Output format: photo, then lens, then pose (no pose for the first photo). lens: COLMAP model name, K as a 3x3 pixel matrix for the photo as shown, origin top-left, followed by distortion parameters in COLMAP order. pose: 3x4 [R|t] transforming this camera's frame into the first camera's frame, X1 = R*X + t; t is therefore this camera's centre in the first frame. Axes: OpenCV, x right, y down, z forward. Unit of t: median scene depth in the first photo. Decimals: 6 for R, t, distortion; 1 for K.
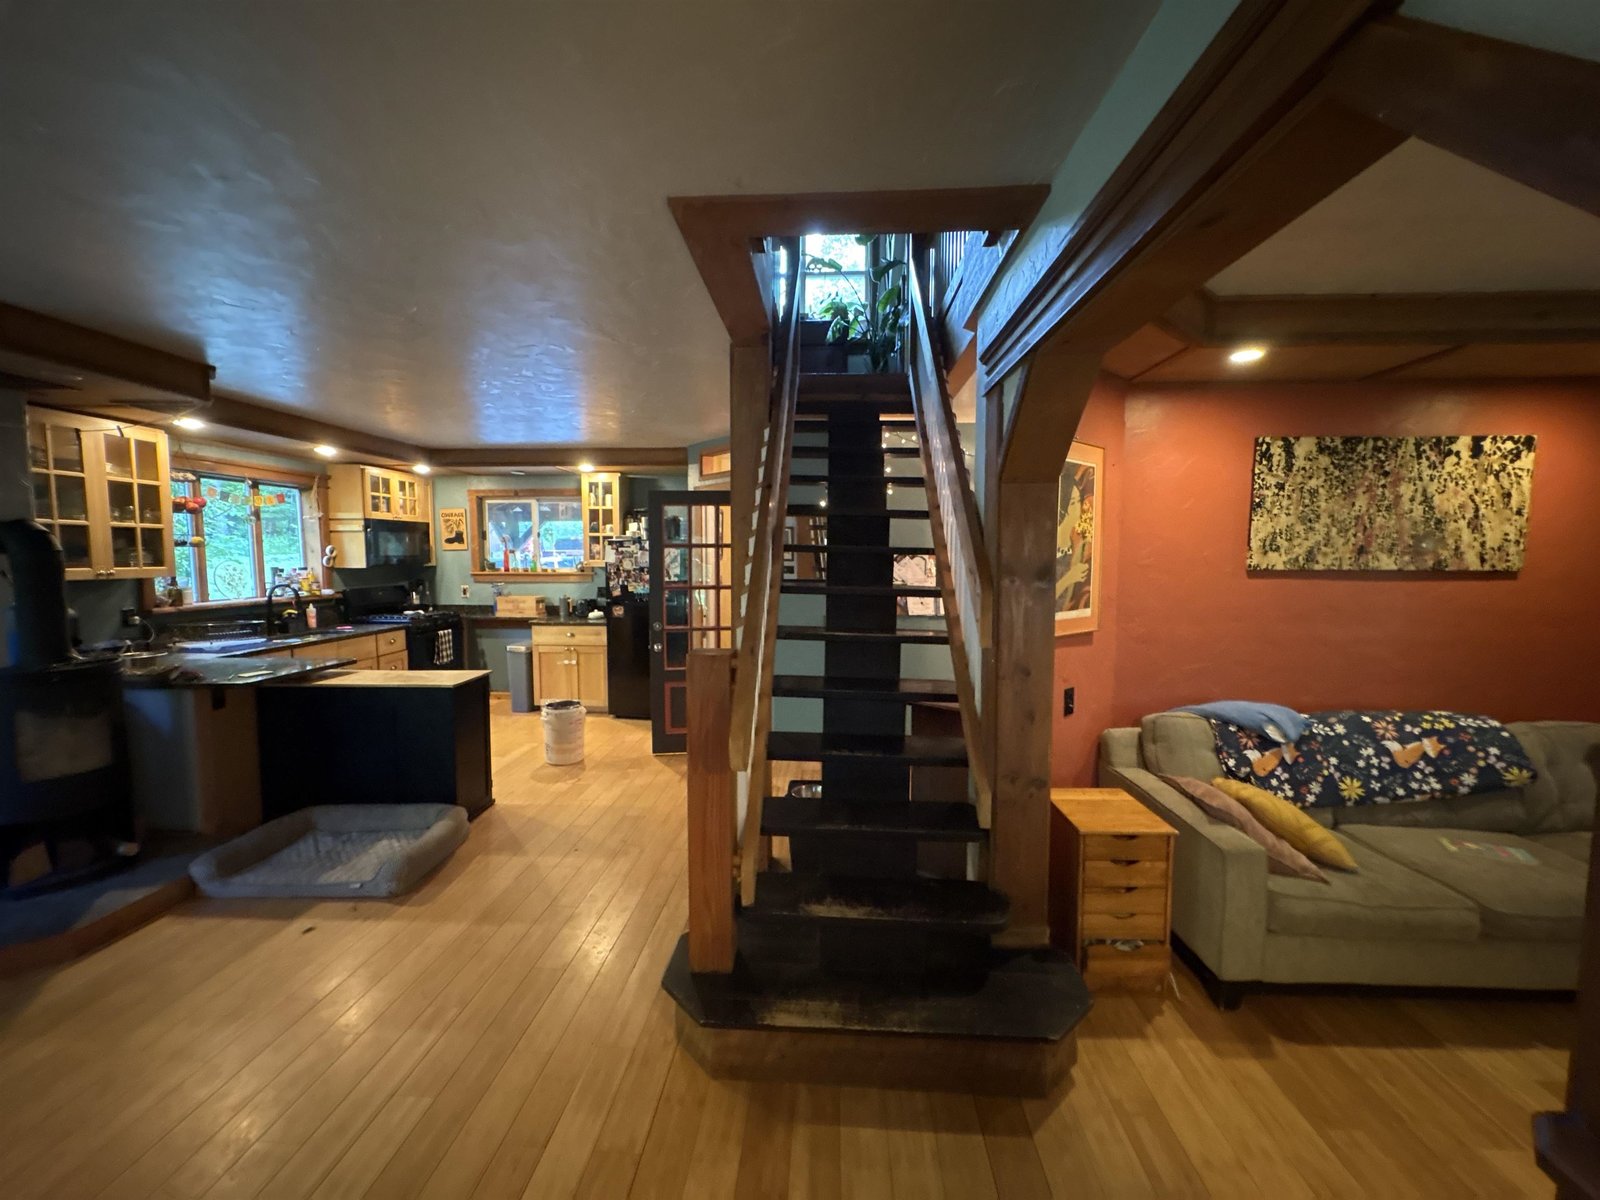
lens RADIAL K [[639.5, 0, 800.6], [0, 639.5, 599.9], [0, 0, 1]] dist [0.000428, -0.000479]
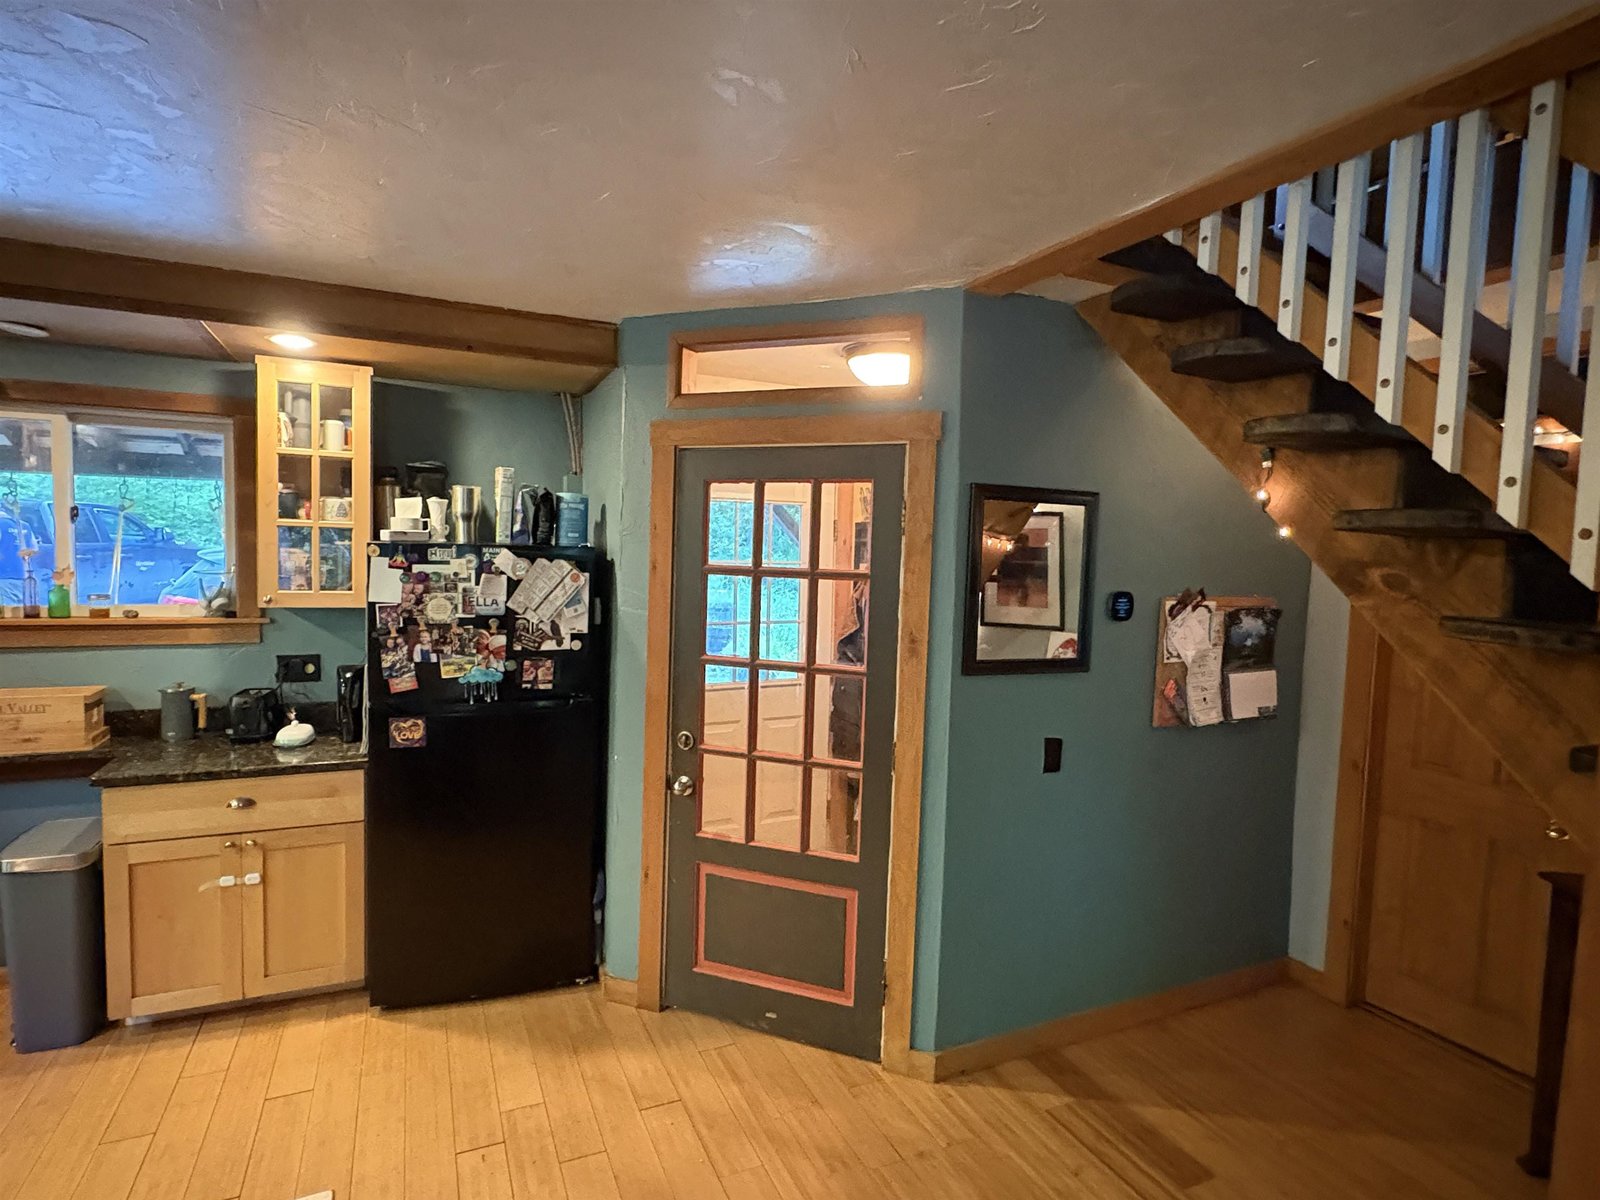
lens RADIAL K [[852.6, 0, 800.5], [0, 852.6, 603.7], [0, 0, 1]] dist [0.001064, -0.001376]
pose [[0.881881, -0.004636, 0.471449, -0.319352], [0.004236, 0.999989, 0.001910, -0.058382], [-0.471453, 0.000312, 0.881891, 0.449132]]
